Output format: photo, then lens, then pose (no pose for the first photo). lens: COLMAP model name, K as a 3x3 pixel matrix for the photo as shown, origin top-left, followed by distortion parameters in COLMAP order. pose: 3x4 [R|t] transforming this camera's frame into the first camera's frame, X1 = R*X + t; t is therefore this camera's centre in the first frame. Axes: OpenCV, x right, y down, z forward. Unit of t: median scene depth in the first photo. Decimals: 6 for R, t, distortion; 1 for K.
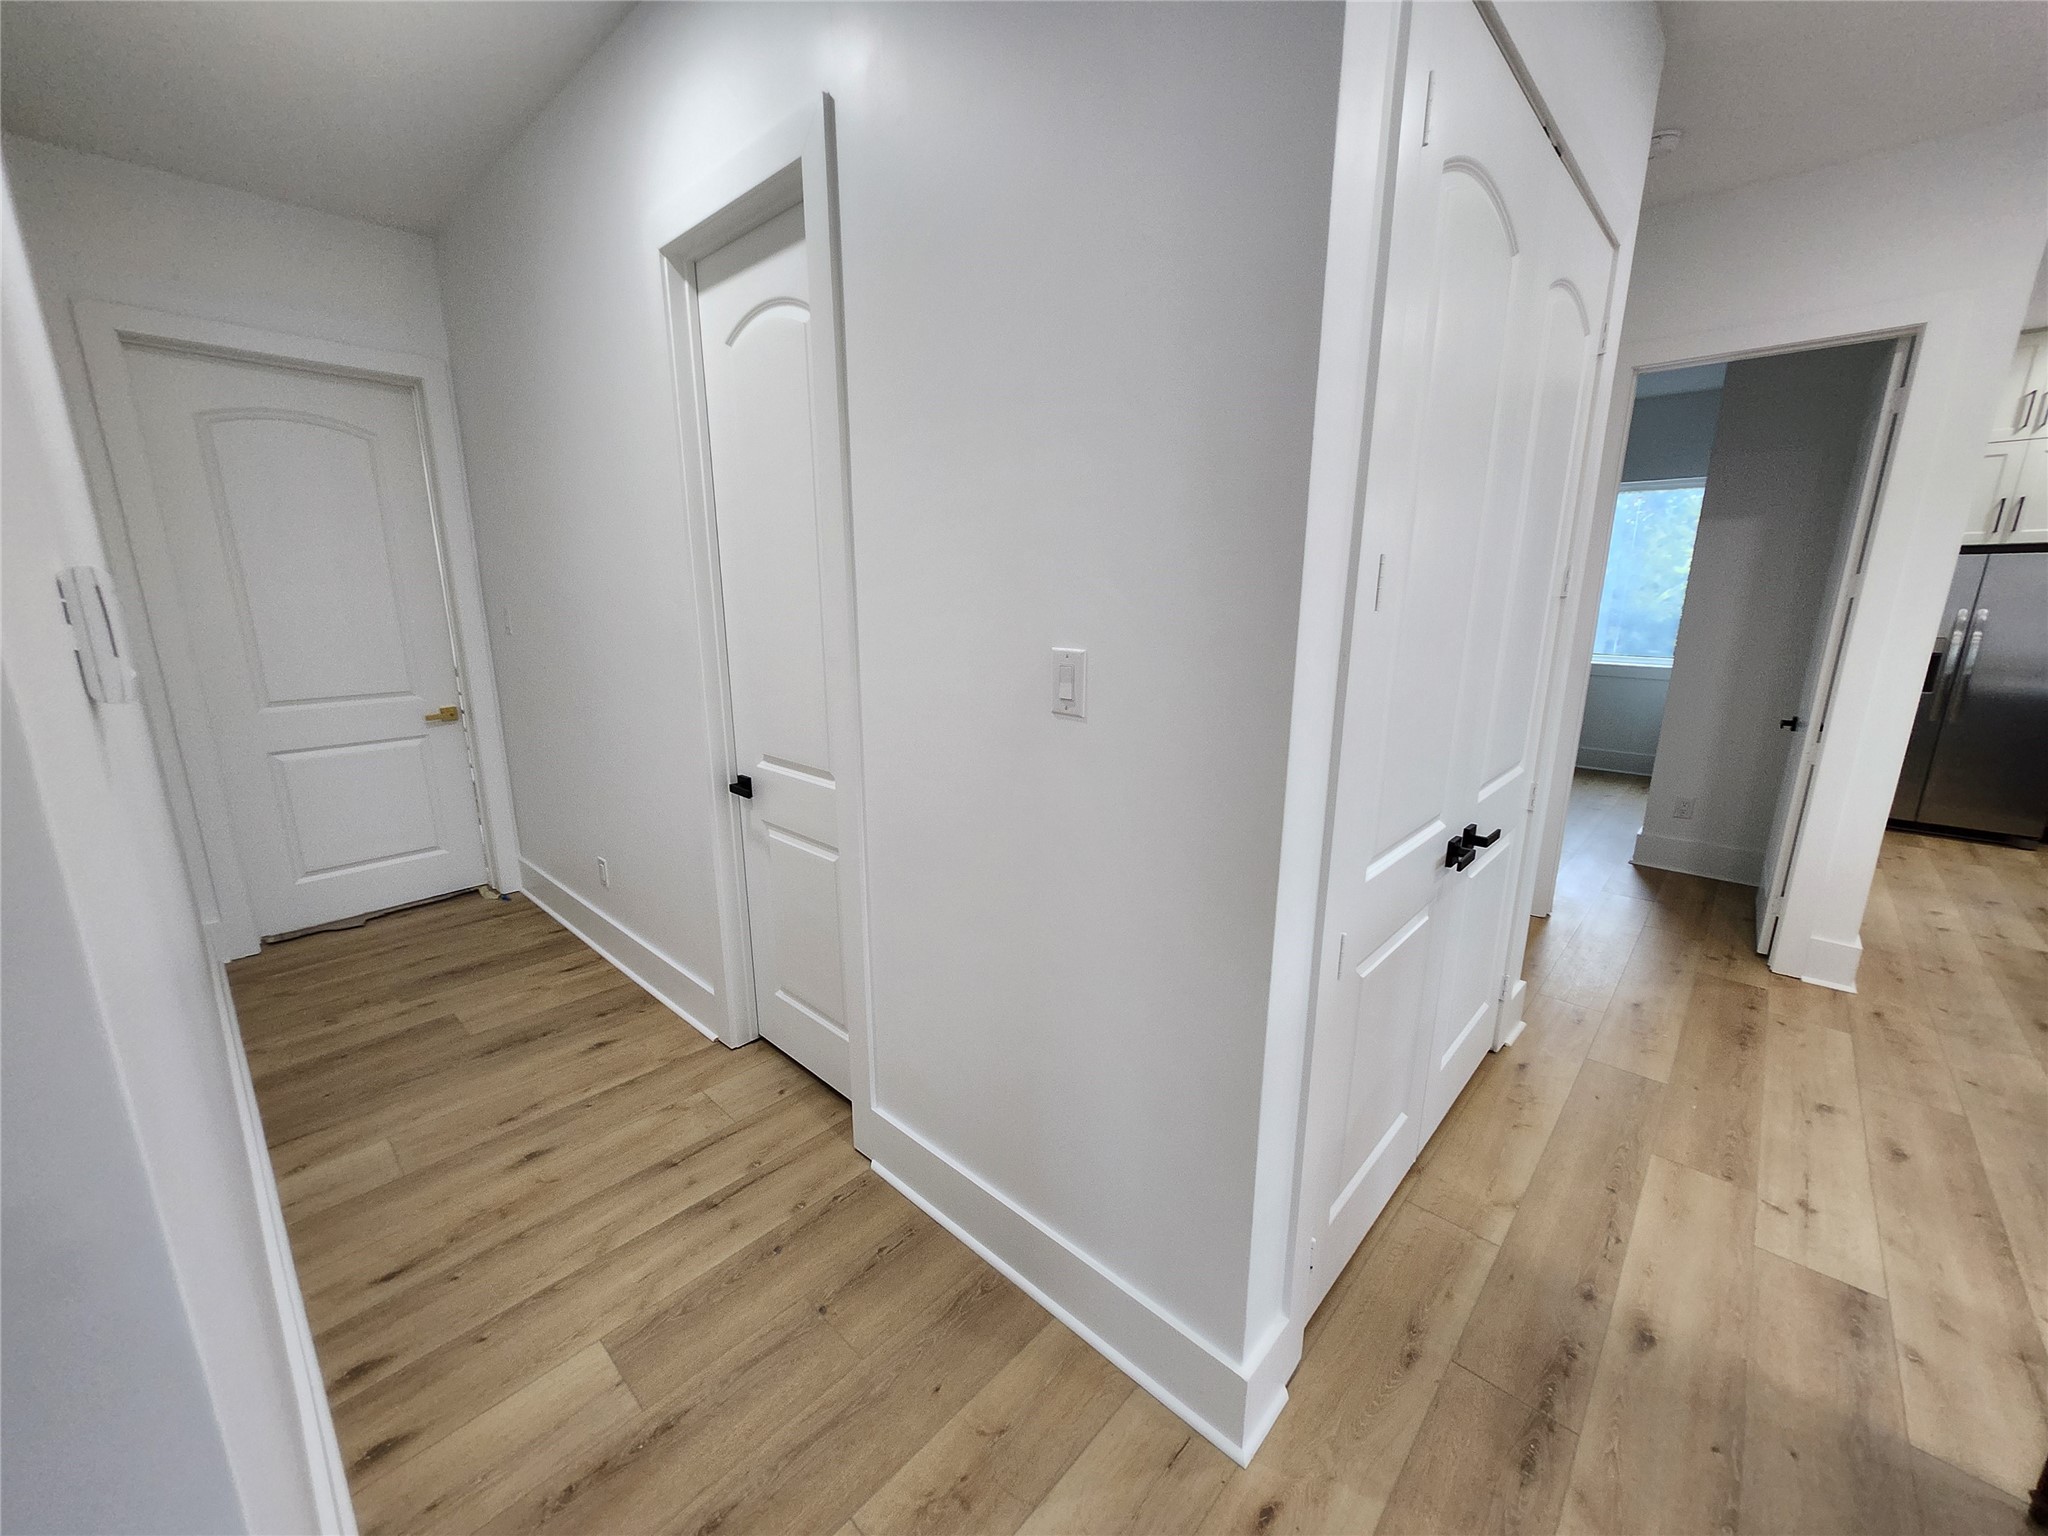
lens RADIAL K [[805.2, 0, 1019.3], [0, 805.2, 775.9], [0, 0, 1]] dist [-0.006911, 0.003030]
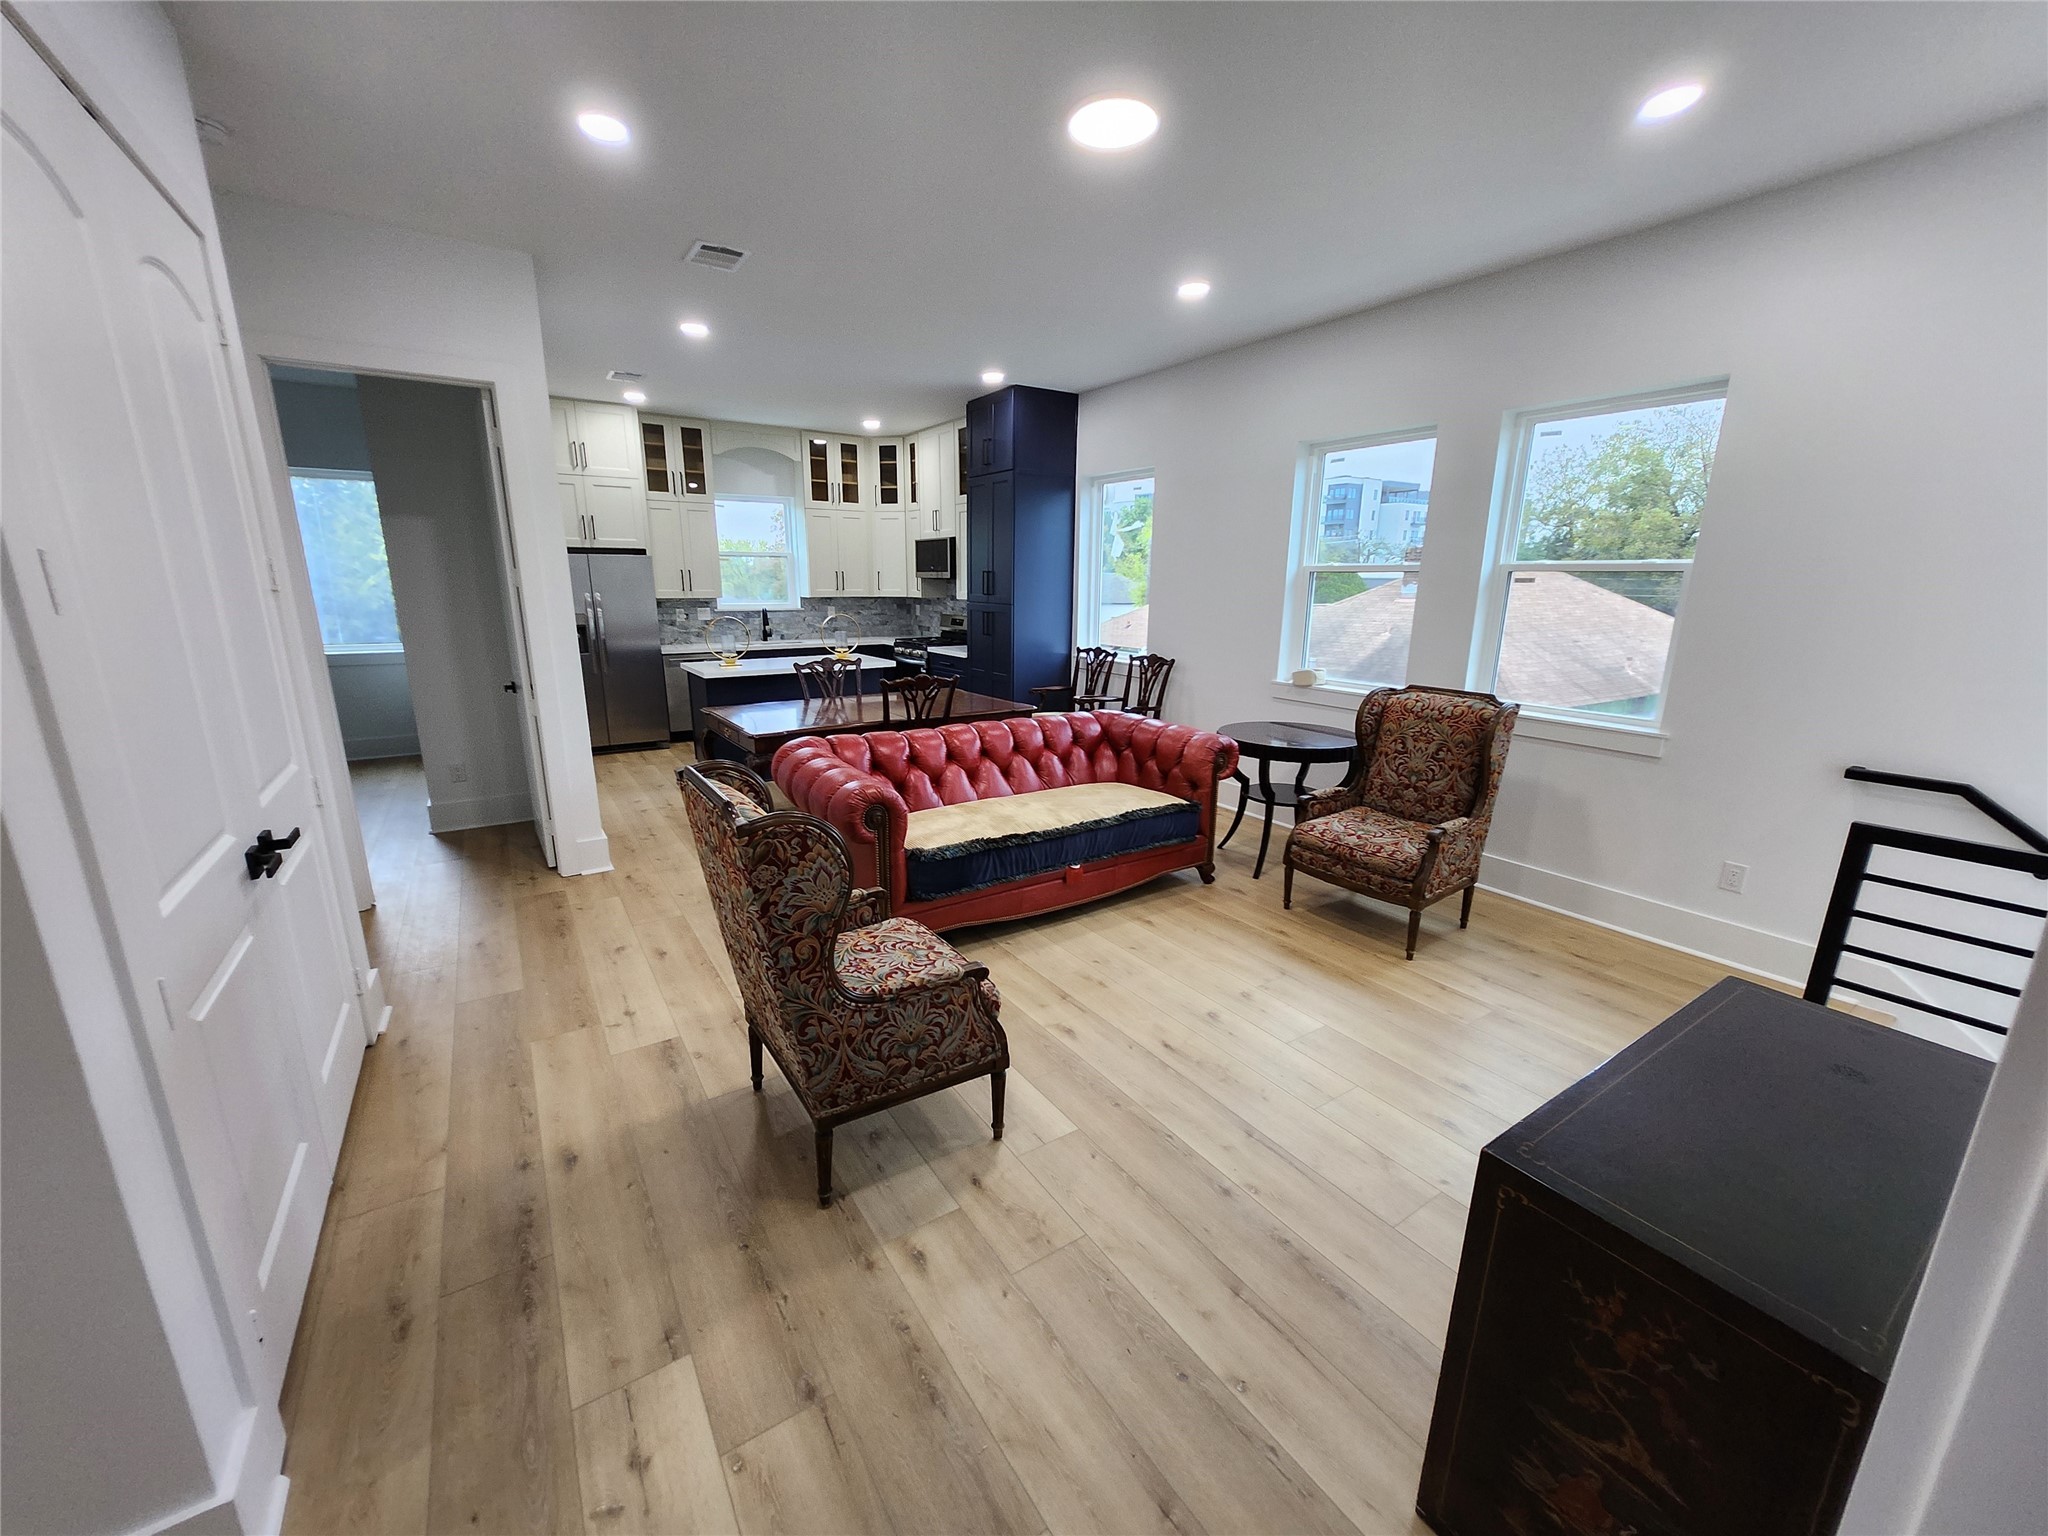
lens RADIAL K [[805.2, 0, 1022.5], [0, 805.2, 777.0], [0, 0, 1]] dist [-0.006911, 0.003030]
pose [[0.234181, -0.234116, 0.943583, -0.095228], [0.216035, 0.958837, 0.184284, 0.014909], [-0.947886, 0.160691, 0.275119, -0.111372]]
